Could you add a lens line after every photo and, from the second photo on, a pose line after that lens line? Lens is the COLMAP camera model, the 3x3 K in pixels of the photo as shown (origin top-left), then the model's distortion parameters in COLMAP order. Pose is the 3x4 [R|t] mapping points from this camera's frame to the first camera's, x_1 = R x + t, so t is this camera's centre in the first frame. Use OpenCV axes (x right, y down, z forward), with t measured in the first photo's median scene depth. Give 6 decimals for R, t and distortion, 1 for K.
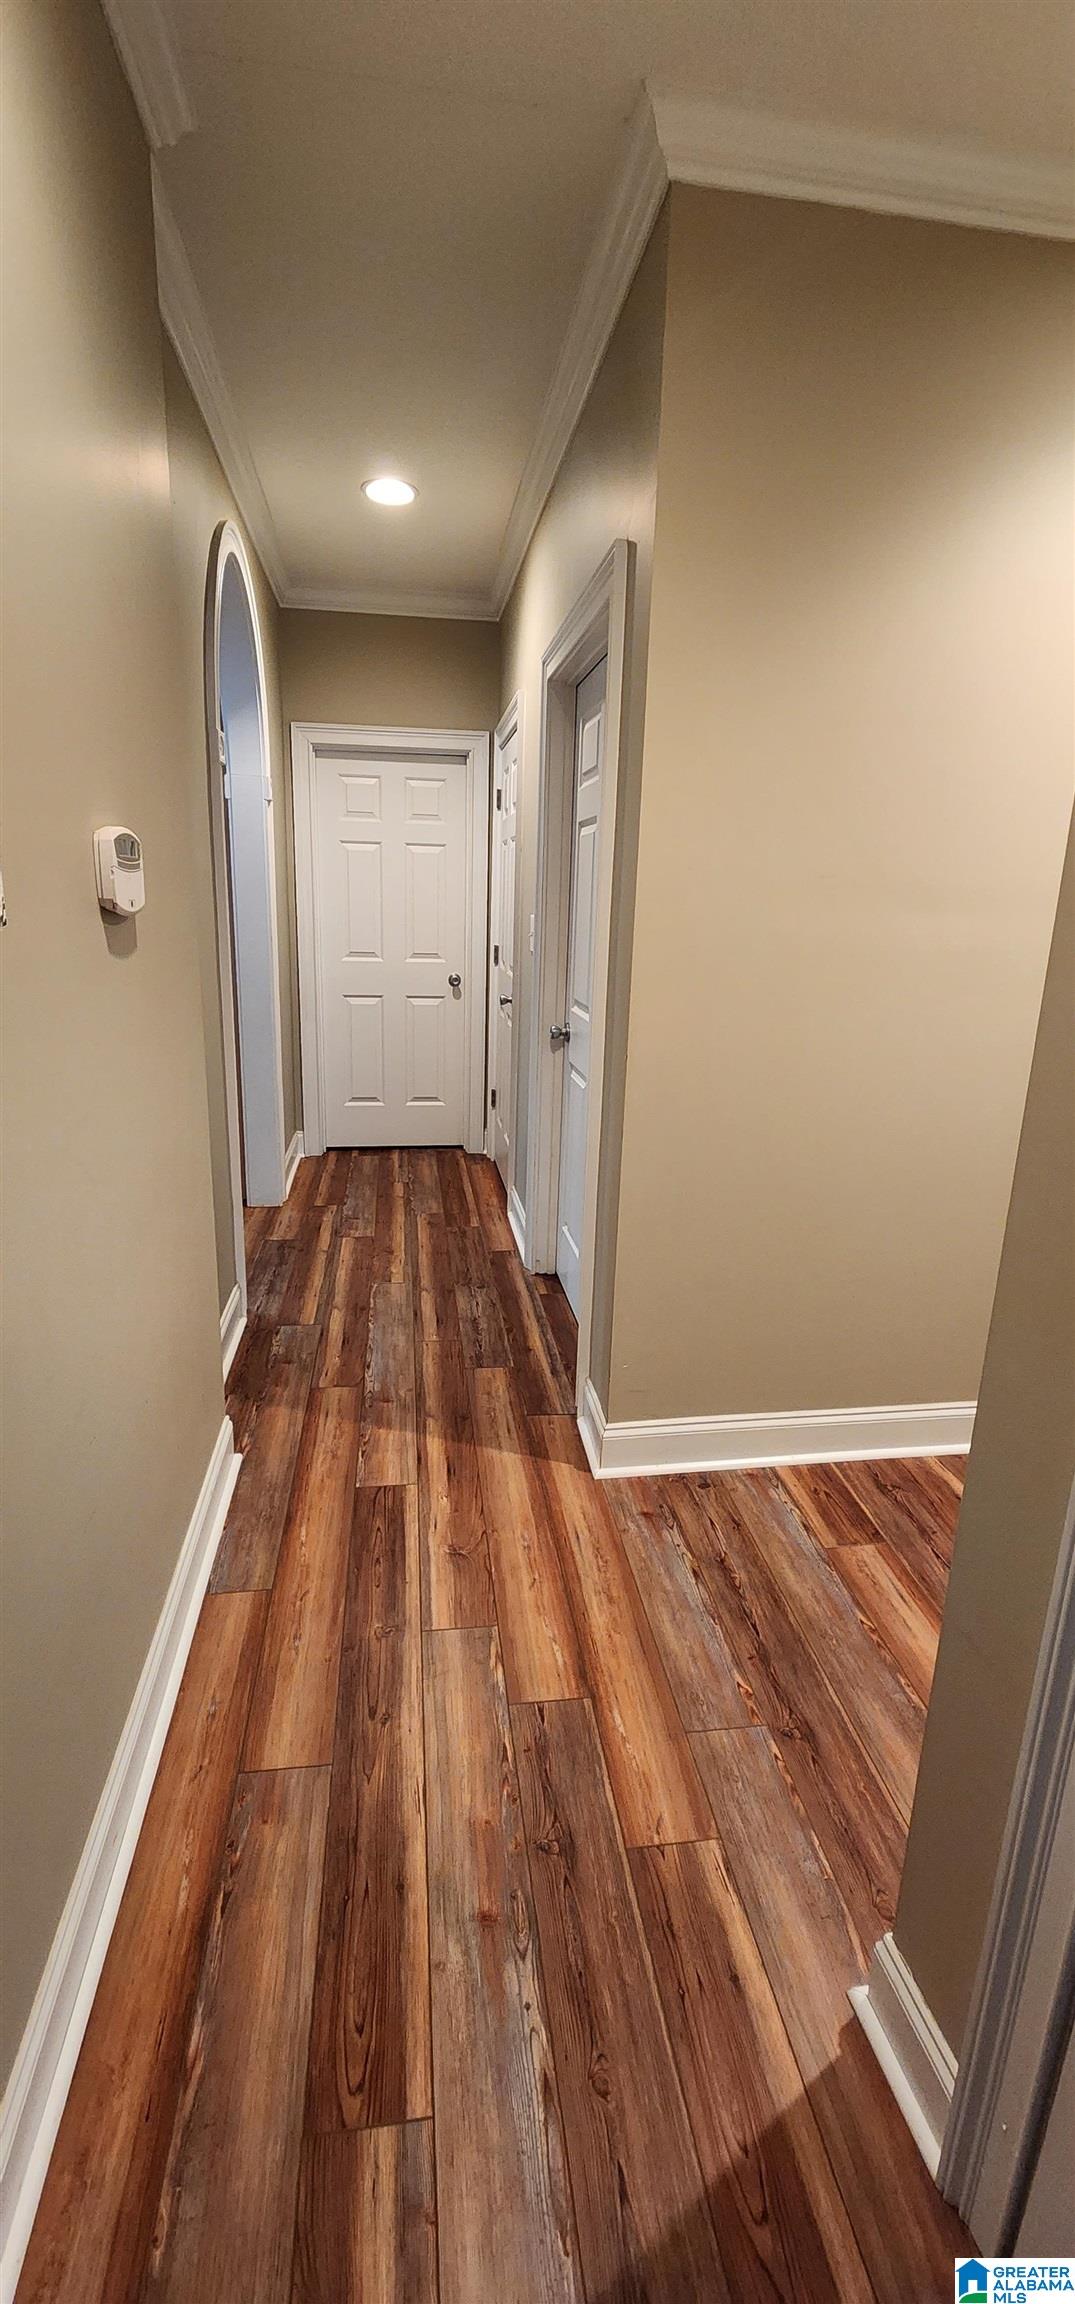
lens RADIAL K [[949.4, 0, 538.1], [0, 949.4, 1134.4], [0, 0, 1]] dist [0.000002, 0.000005]
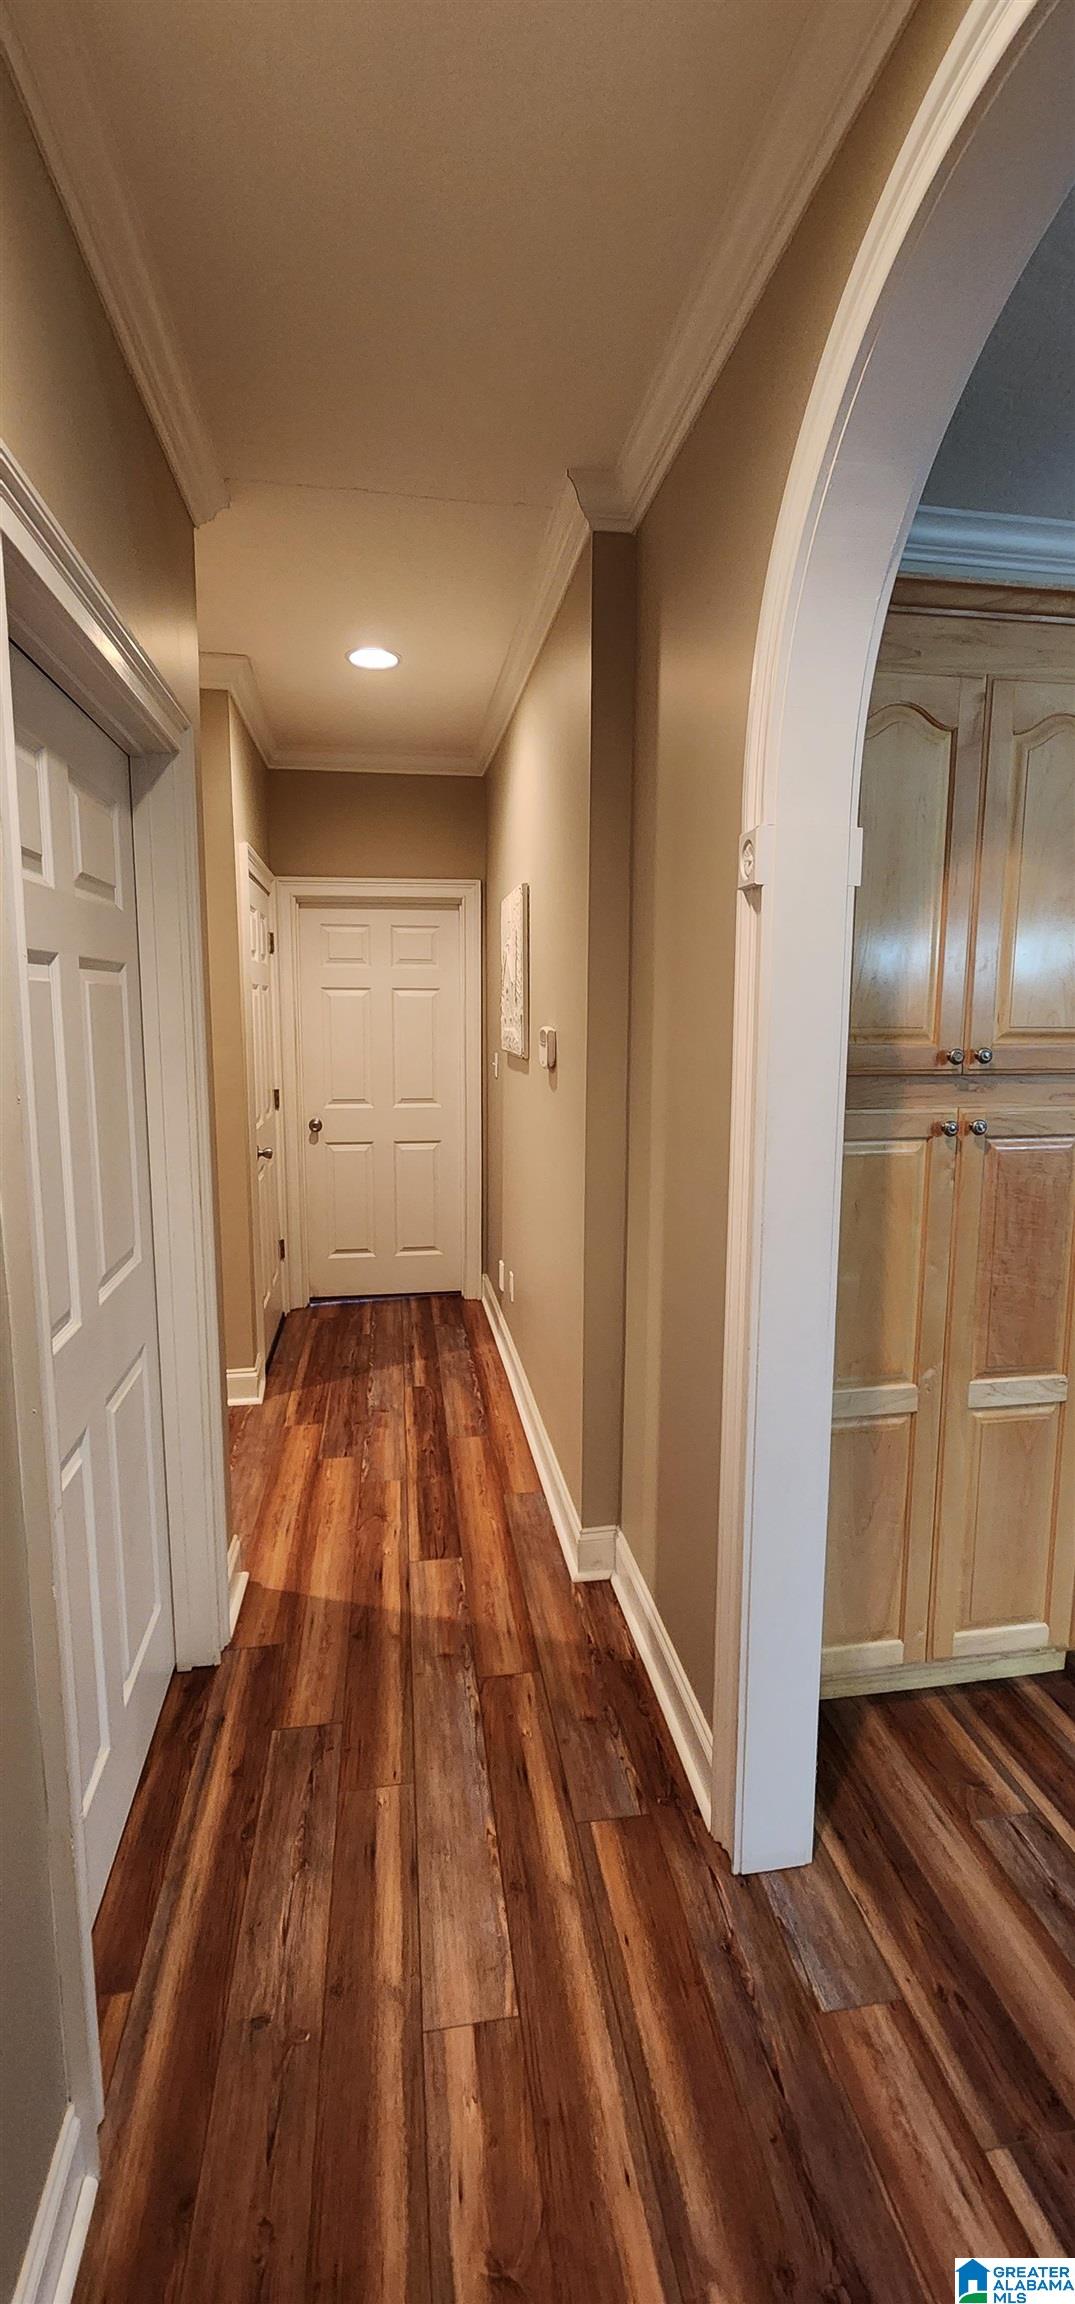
lens RADIAL K [[949.4, 0, 538.1], [0, 949.4, 1134.4], [0, 0, 1]] dist [0.000002, 0.000005]
pose [[-0.999436, -0.029057, -0.016827, -0.239667], [-0.033262, 0.925319, 0.377727, -0.530946], [0.004595, 0.378074, -0.925764, 1.801686]]
